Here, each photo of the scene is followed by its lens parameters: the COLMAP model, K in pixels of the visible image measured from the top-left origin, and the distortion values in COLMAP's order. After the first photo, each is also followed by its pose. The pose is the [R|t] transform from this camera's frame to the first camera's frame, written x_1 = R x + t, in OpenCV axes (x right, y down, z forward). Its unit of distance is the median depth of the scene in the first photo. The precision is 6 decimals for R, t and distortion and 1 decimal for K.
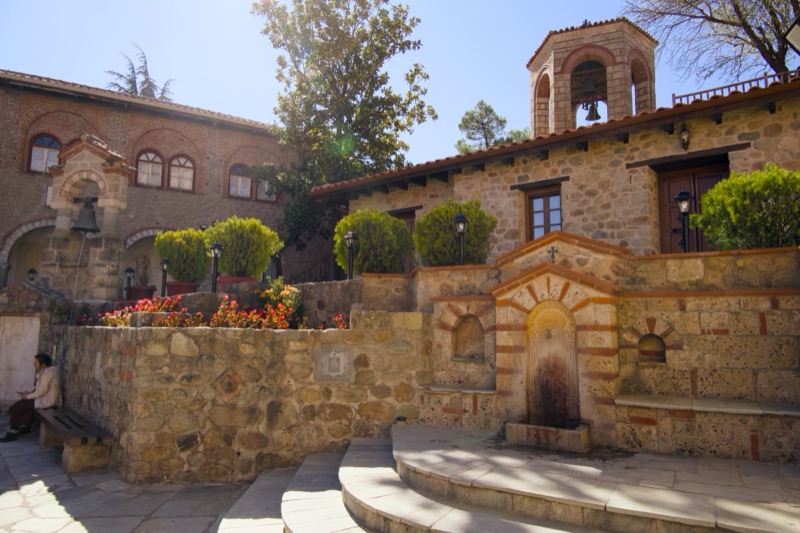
lens RADIAL K [[493.1, 0, 400.0], [0, 493.1, 266.5], [0, 0, 1]] dist [0.051751, -0.089942]
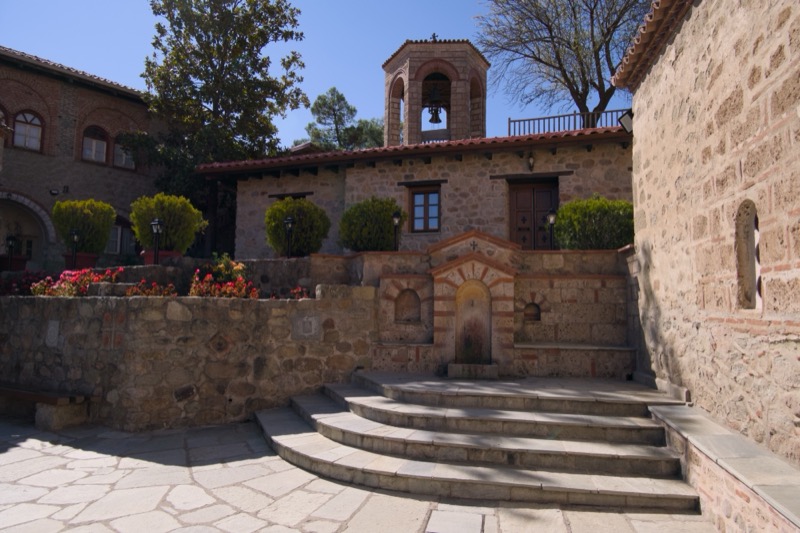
lens RADIAL K [[500.5, 0, 384.7], [0, 500.5, 270.0], [0, 0, 1]] dist [-0.028448, -0.002964]
pose [[0.939771, 0.025723, 0.340837, -0.373382], [-0.044305, 0.997919, 0.046848, -0.012931], [-0.338922, -0.059127, 0.938955, -0.235143]]
